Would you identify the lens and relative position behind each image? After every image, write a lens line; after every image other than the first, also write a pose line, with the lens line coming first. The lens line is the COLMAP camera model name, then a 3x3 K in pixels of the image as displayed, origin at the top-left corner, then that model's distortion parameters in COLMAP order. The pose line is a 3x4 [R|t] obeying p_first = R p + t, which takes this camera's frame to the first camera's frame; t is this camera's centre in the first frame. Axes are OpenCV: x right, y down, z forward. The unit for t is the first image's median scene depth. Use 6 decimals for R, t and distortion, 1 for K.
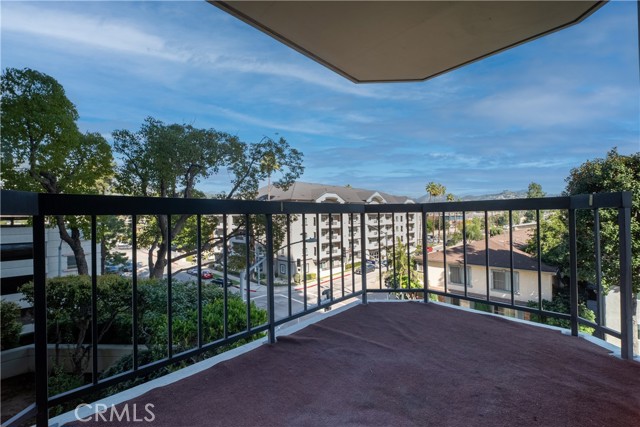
lens RADIAL K [[265.8, 0, 320.4], [0, 265.8, 212.8], [0, 0, 1]] dist [-0.000119, 0.000187]
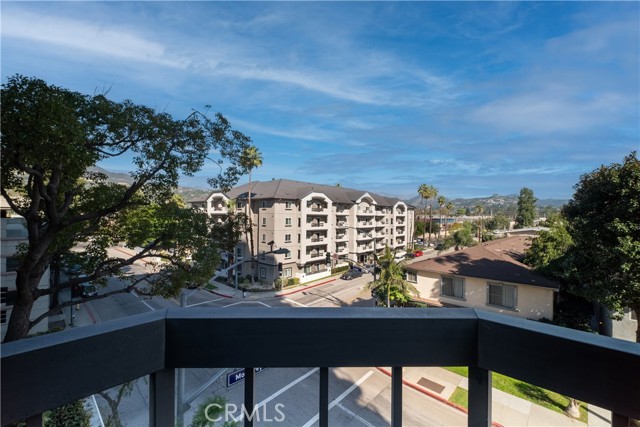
lens RADIAL K [[265.8, 0, 319.5], [0, 265.8, 212.8], [0, 0, 1]] dist [-0.000119, 0.000187]
pose [[0.999171, 0.028842, 0.028746, 0.030425], [-0.029031, 0.999559, 0.006174, -0.012793], [-0.028555, -0.007003, 0.999568, 0.096568]]
